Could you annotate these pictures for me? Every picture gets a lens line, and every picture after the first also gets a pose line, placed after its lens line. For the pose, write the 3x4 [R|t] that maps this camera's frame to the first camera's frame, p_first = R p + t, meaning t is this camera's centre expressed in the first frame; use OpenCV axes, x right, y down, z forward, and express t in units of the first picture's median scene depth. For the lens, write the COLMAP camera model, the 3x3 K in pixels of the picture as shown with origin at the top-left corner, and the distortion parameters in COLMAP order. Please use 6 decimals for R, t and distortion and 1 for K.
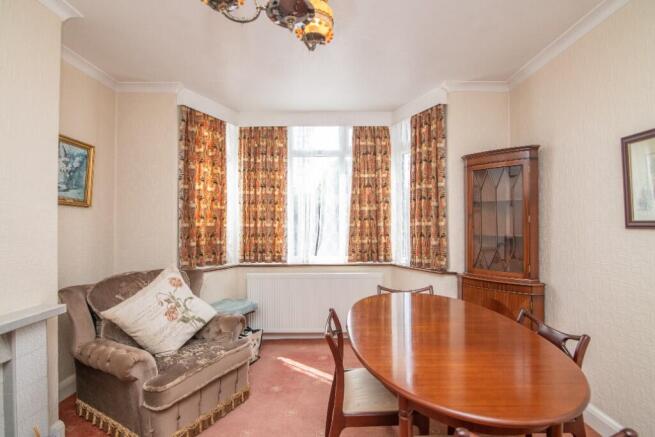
lens RADIAL K [[298.9, 0, 327.5], [0, 298.9, 218.5], [0, 0, 1]] dist [-0.028697, 0.003661]
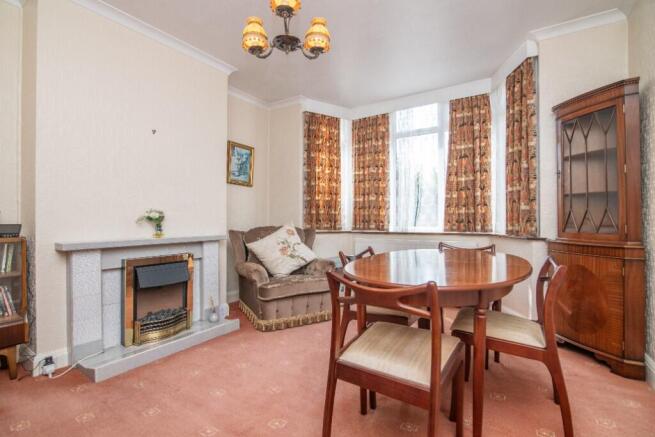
lens RADIAL K [[298.9, 0, 327.5], [0, 298.9, 218.5], [0, 0, 1]] dist [-0.028697, 0.003661]
pose [[0.839076, -0.001496, -0.544012, 0.305276], [0.007179, 0.999940, 0.008322, 0.091822], [0.543967, -0.010889, 0.839036, -0.098069]]
